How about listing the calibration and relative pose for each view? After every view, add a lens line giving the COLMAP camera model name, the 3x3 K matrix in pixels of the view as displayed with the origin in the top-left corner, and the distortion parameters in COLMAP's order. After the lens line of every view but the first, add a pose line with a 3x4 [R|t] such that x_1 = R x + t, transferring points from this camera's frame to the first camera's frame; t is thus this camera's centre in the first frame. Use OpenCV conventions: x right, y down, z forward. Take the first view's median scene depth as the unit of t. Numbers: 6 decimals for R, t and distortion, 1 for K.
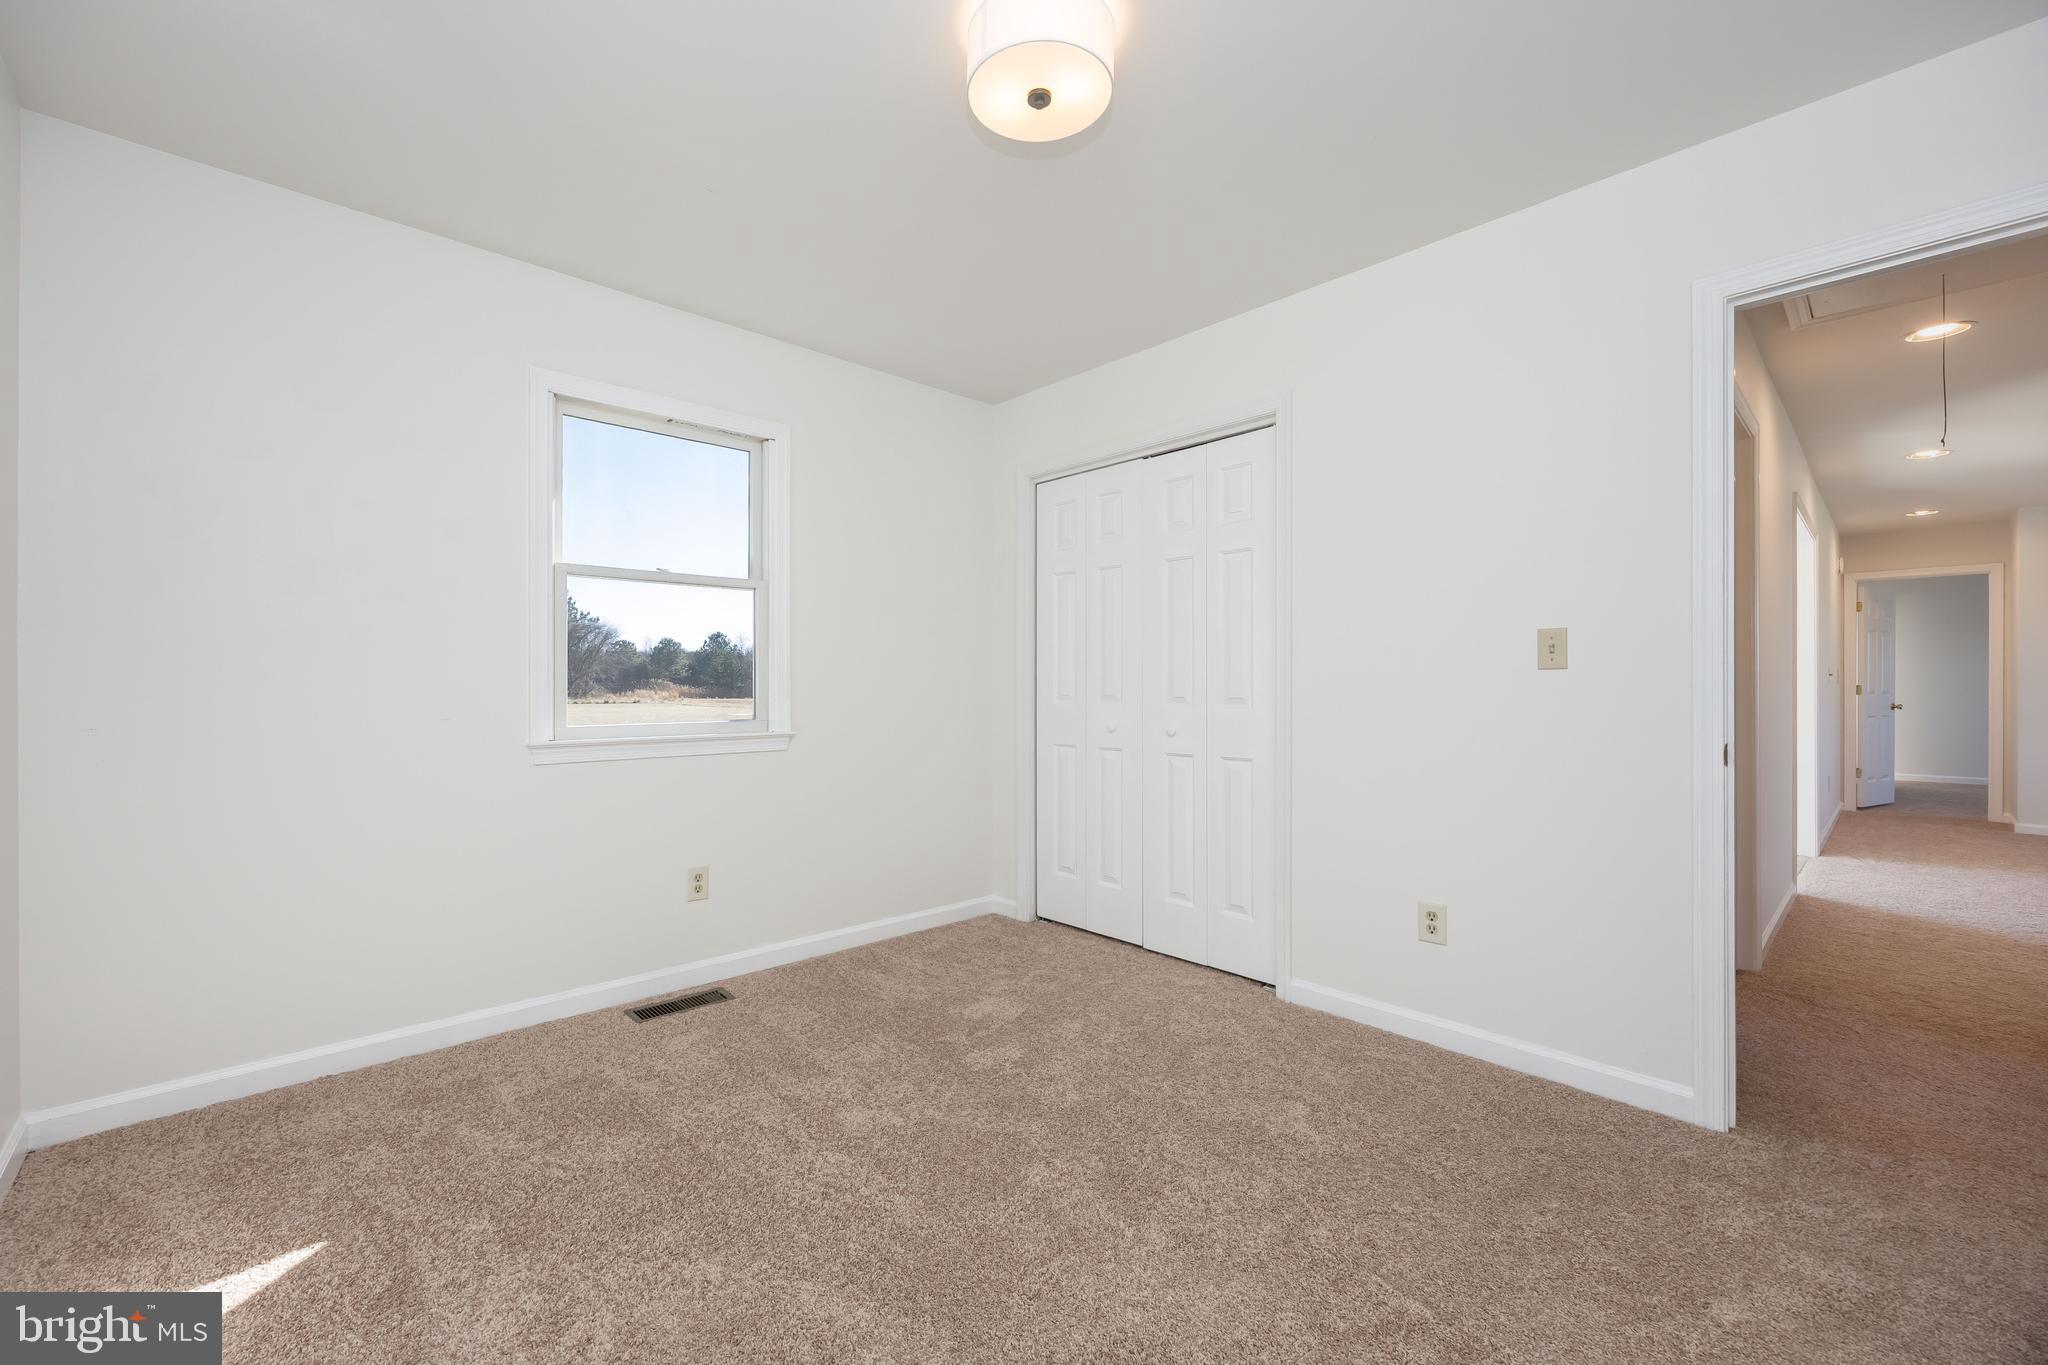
lens RADIAL K [[800.4, 0, 1023.2], [0, 800.4, 686.8], [0, 0, 1]] dist [0.005521, -0.000103]
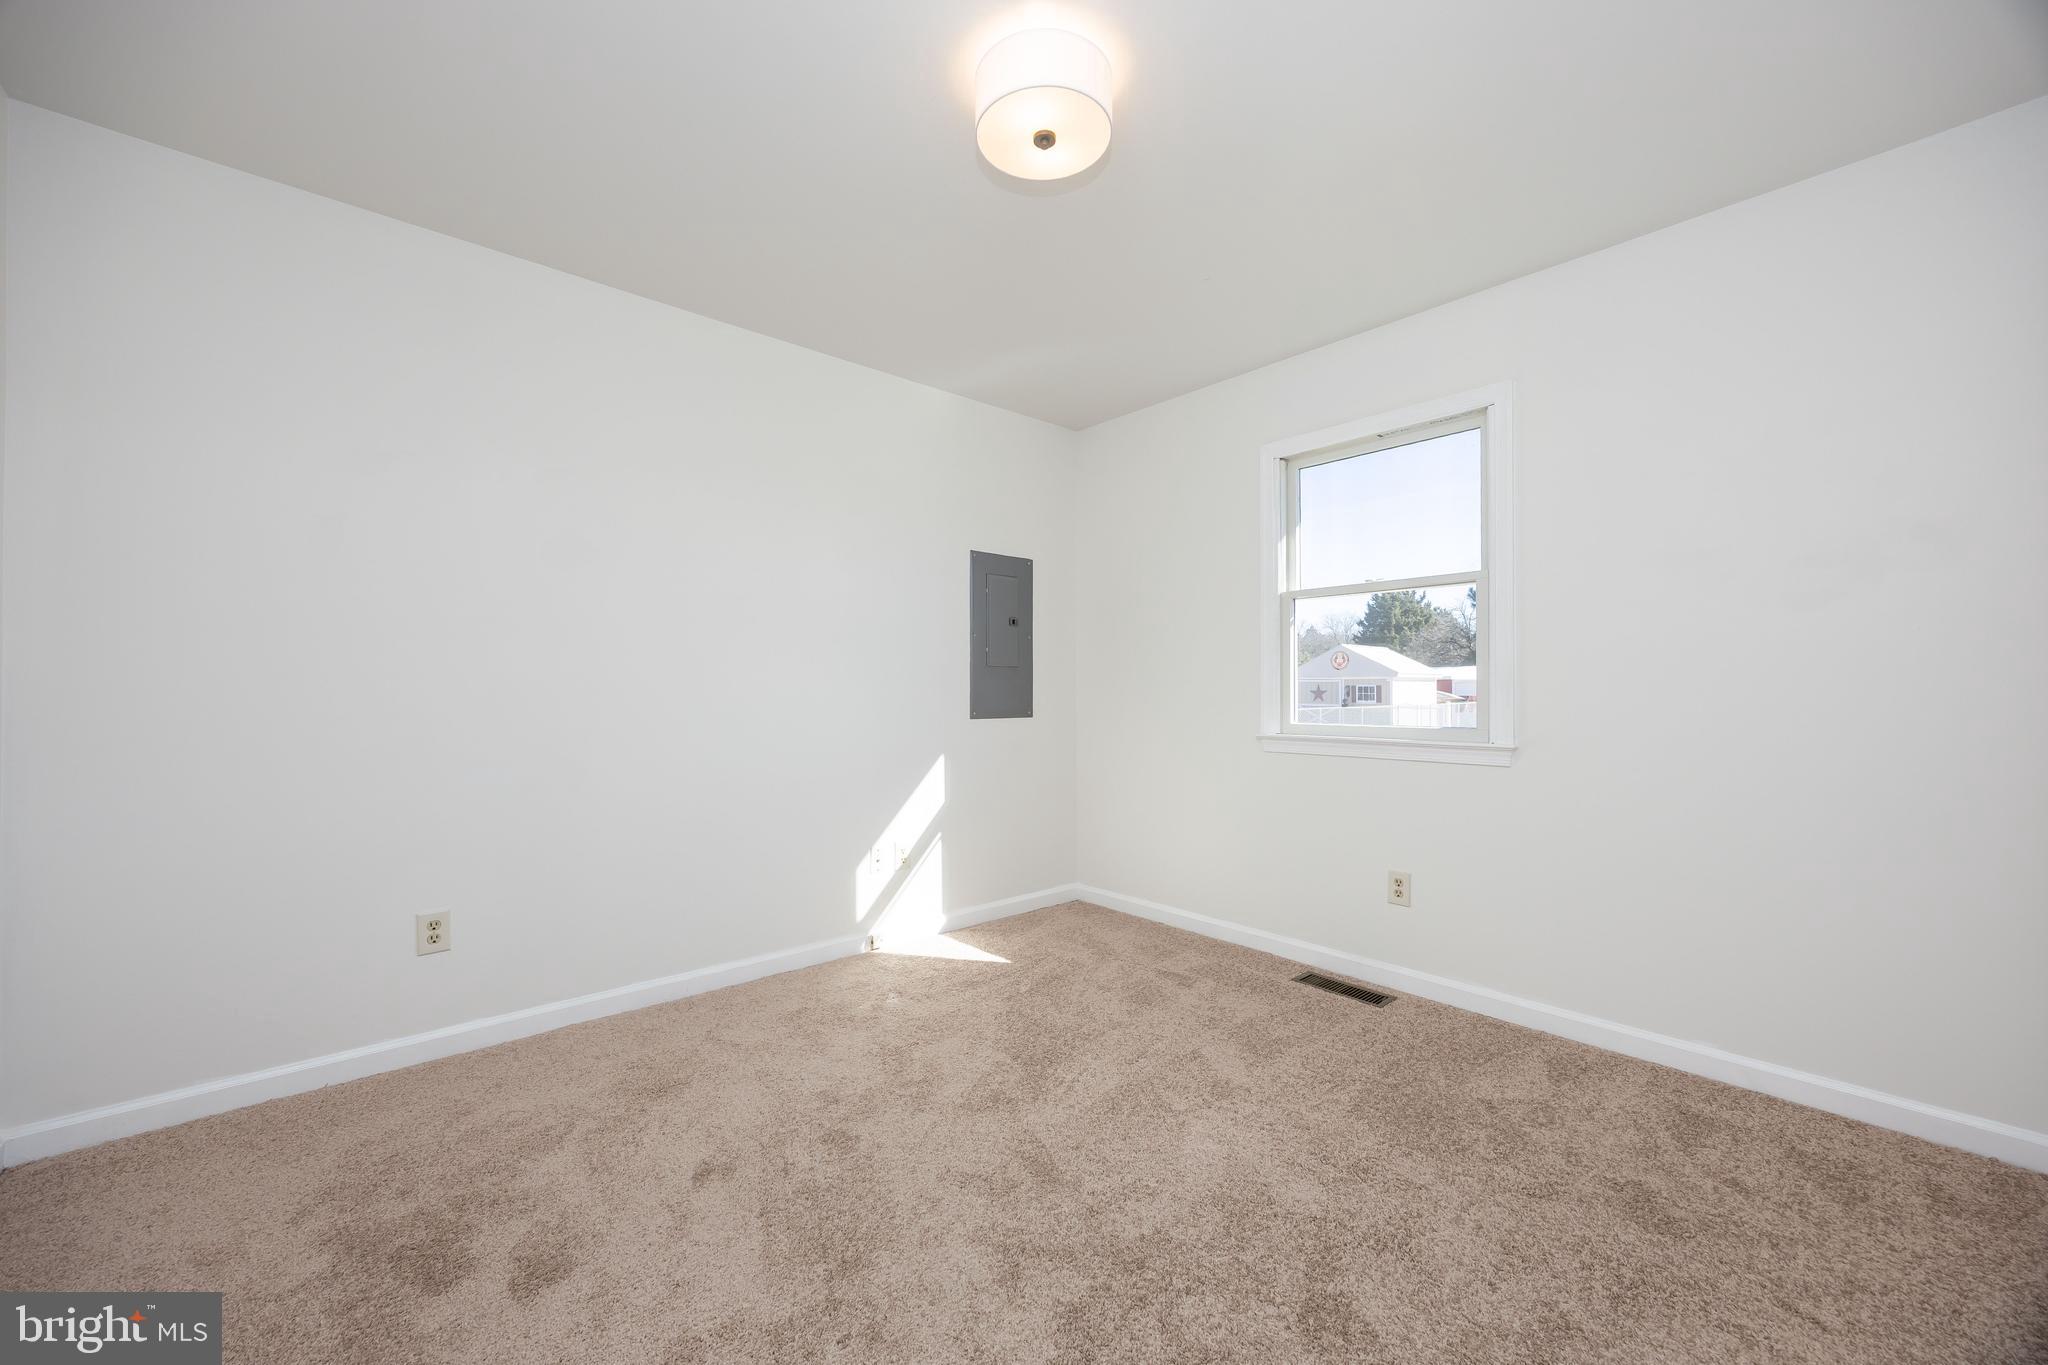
lens RADIAL K [[800.4, 0, 1027.8], [0, 800.4, 689.9], [0, 0, 1]] dist [0.005521, -0.000103]
pose [[-0.019593, -0.004489, -0.999798, 0.611409], [-0.002573, 0.999987, -0.004440, 0.004313], [0.999805, 0.002486, -0.019604, 0.565228]]
